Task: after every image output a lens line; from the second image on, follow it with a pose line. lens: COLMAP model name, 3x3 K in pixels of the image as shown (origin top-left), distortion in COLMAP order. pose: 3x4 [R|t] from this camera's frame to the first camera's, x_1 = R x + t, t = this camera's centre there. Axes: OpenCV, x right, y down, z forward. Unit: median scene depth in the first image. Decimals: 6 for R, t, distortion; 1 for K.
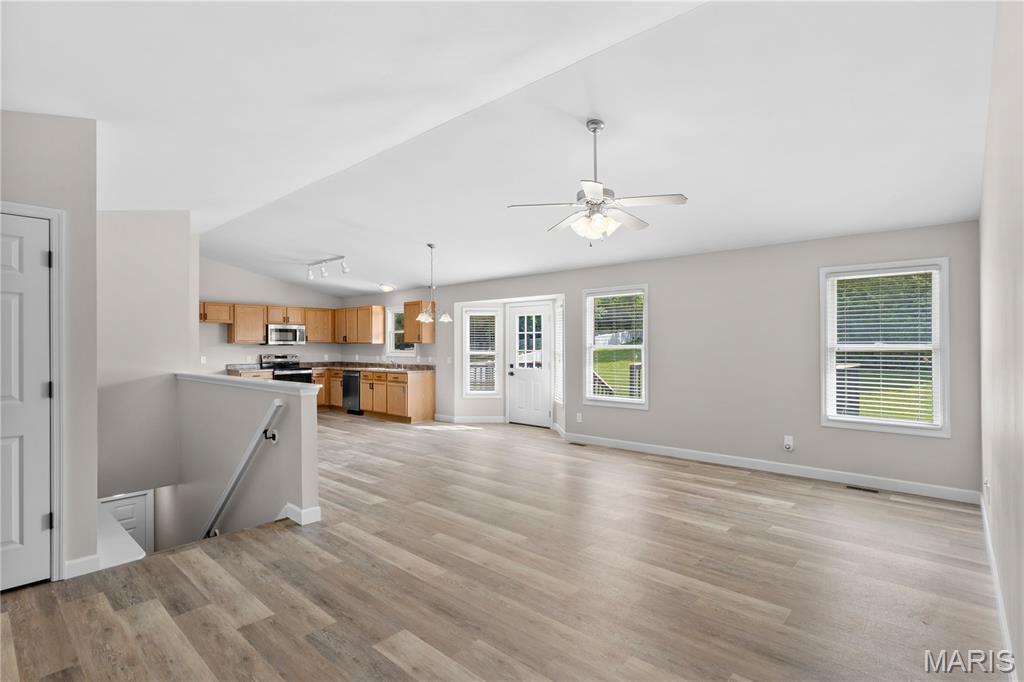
lens RADIAL K [[494.6, 0, 514.5], [0, 494.6, 345.6], [0, 0, 1]] dist [-0.001946, -0.000152]
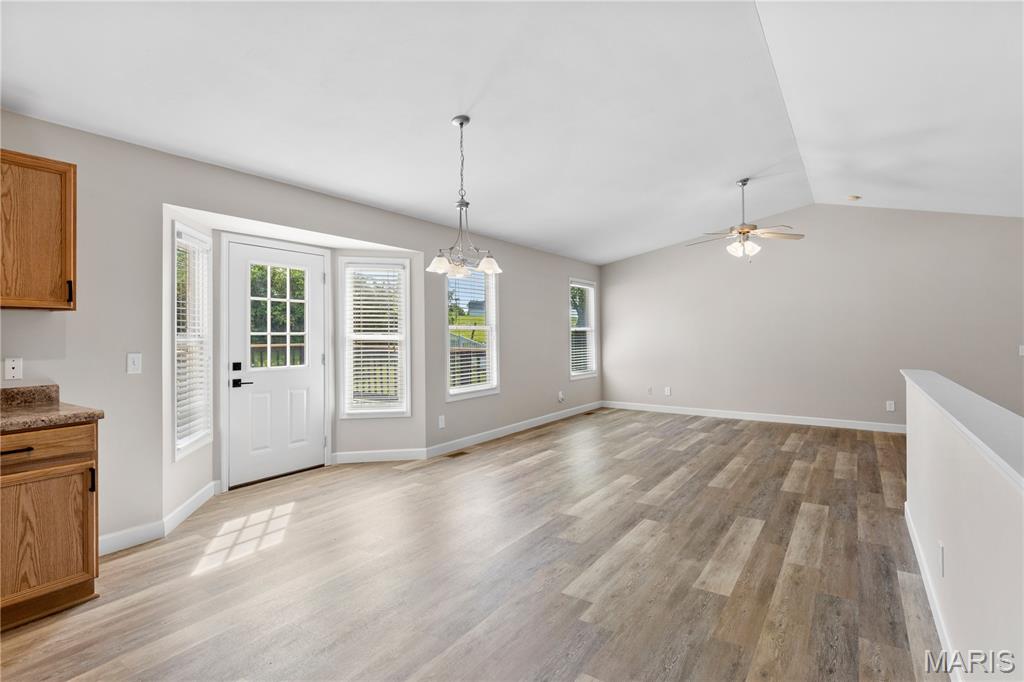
lens RADIAL K [[517.3, 0, 517.2], [0, 517.3, 323.3], [0, 0, 1]] dist [-0.004733, 0.000329]
pose [[-0.153058, 0.012236, 0.988141, -0.537924], [-0.006368, 0.999890, -0.013368, 0.004467], [-0.988197, -0.008338, -0.152963, 0.810606]]
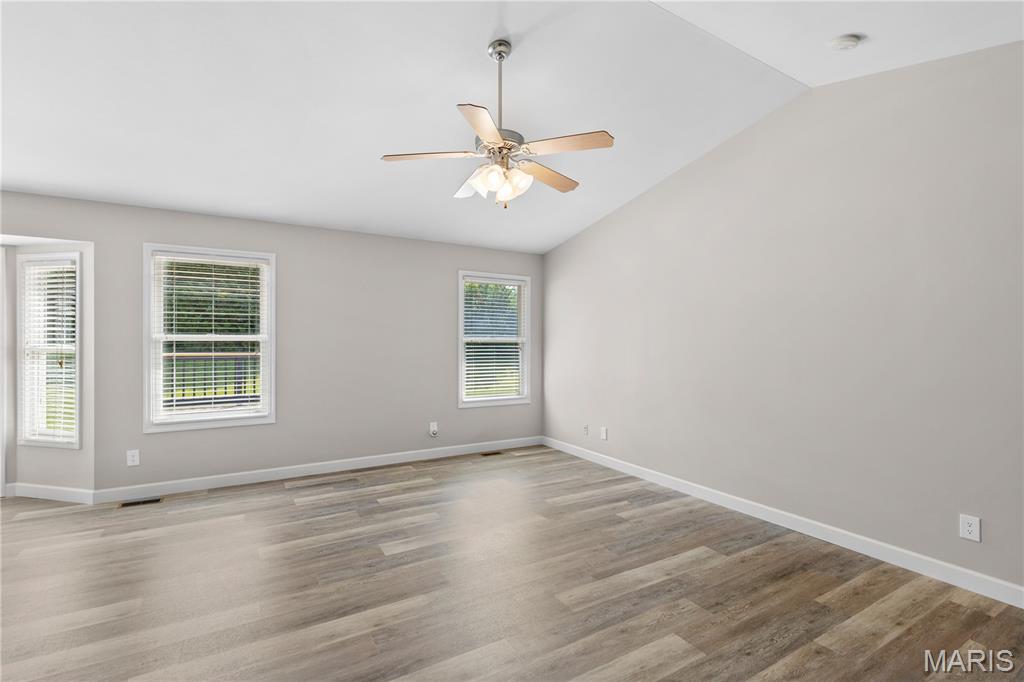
lens RADIAL K [[470.1, 0, 513.2], [0, 470.1, 338.3], [0, 0, 1]] dist [0.000321, 0.000091]
pose [[0.295874, 0.000808, 0.955227, -0.218701], [-0.008153, 0.999965, 0.001680, -0.001301], [-0.955192, -0.008285, 0.295870, 0.321349]]
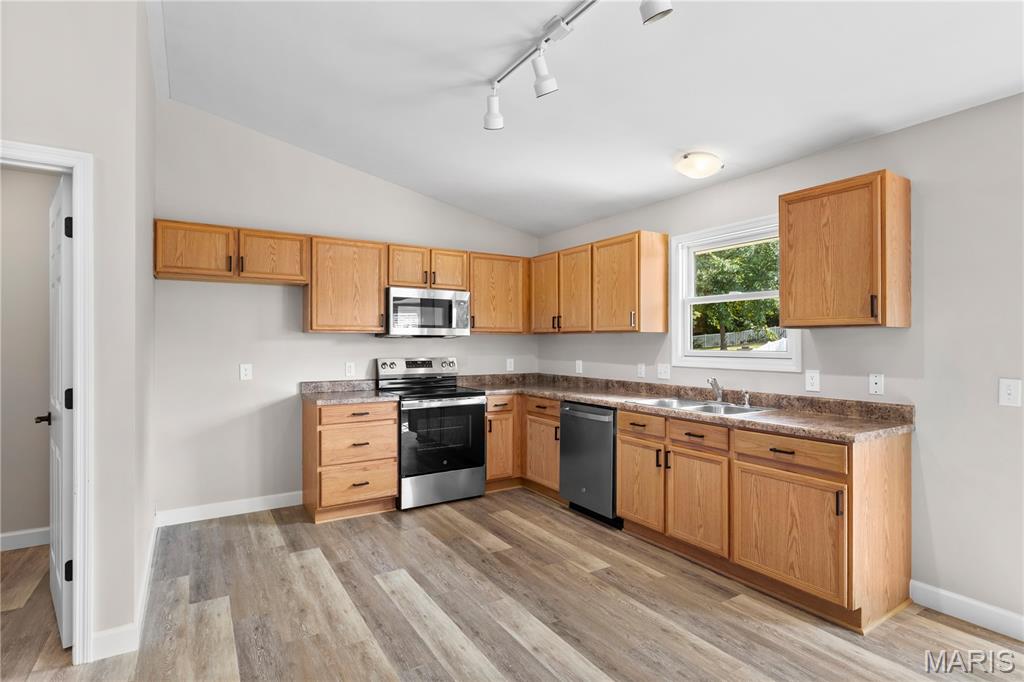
lens RADIAL K [[523.6, 0, 518.5], [0, 523.6, 341.7], [0, 0, 1]] dist [-0.002081, -0.000672]
pose [[0.961962, 0.000779, -0.273183, -0.309010], [-0.000345, 0.999999, 0.001638, 0.002725], [0.273184, -0.001481, 0.961961, 0.685797]]
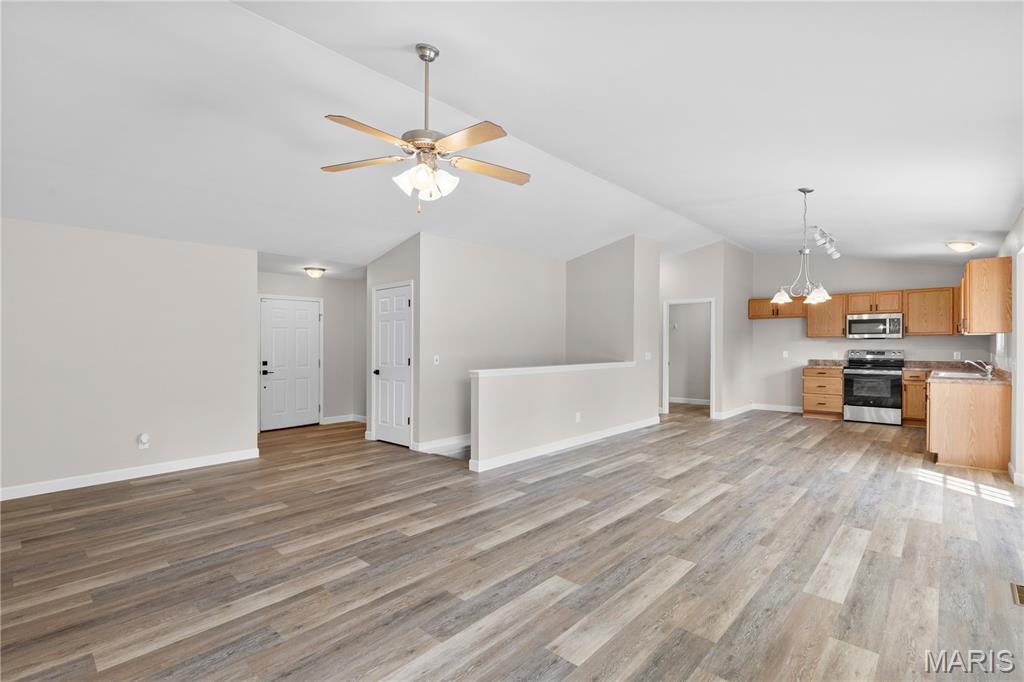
lens RADIAL K [[471.9, 0, 520.0], [0, 471.9, 330.9], [0, 0, 1]] dist [0.002272, 0.000175]
pose [[-0.000739, -0.029187, -0.999574, 0.383808], [0.007644, 0.999545, -0.029192, 0.005077], [0.999971, -0.007663, -0.000516, 0.483344]]
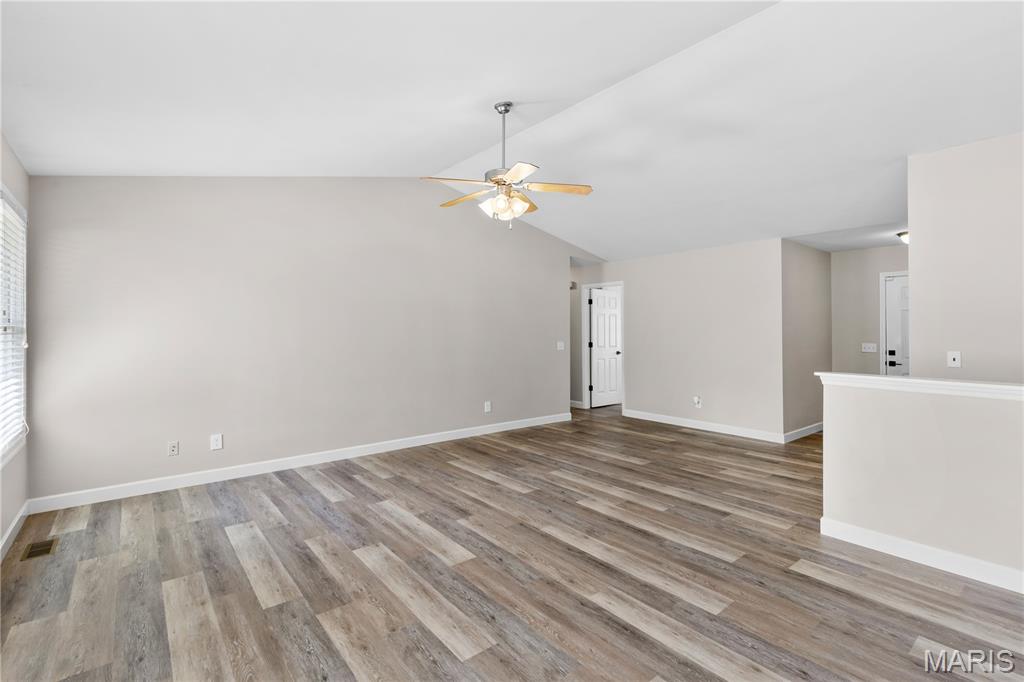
lens RADIAL K [[471.9, 0, 520.0], [0, 471.9, 330.9], [0, 0, 1]] dist [0.002272, 0.000175]
pose [[-0.989585, -0.002381, 0.143930, 0.000229], [-0.002716, 0.999994, -0.002128, 0.004491], [-0.143924, -0.002497, -0.989586, 0.812655]]
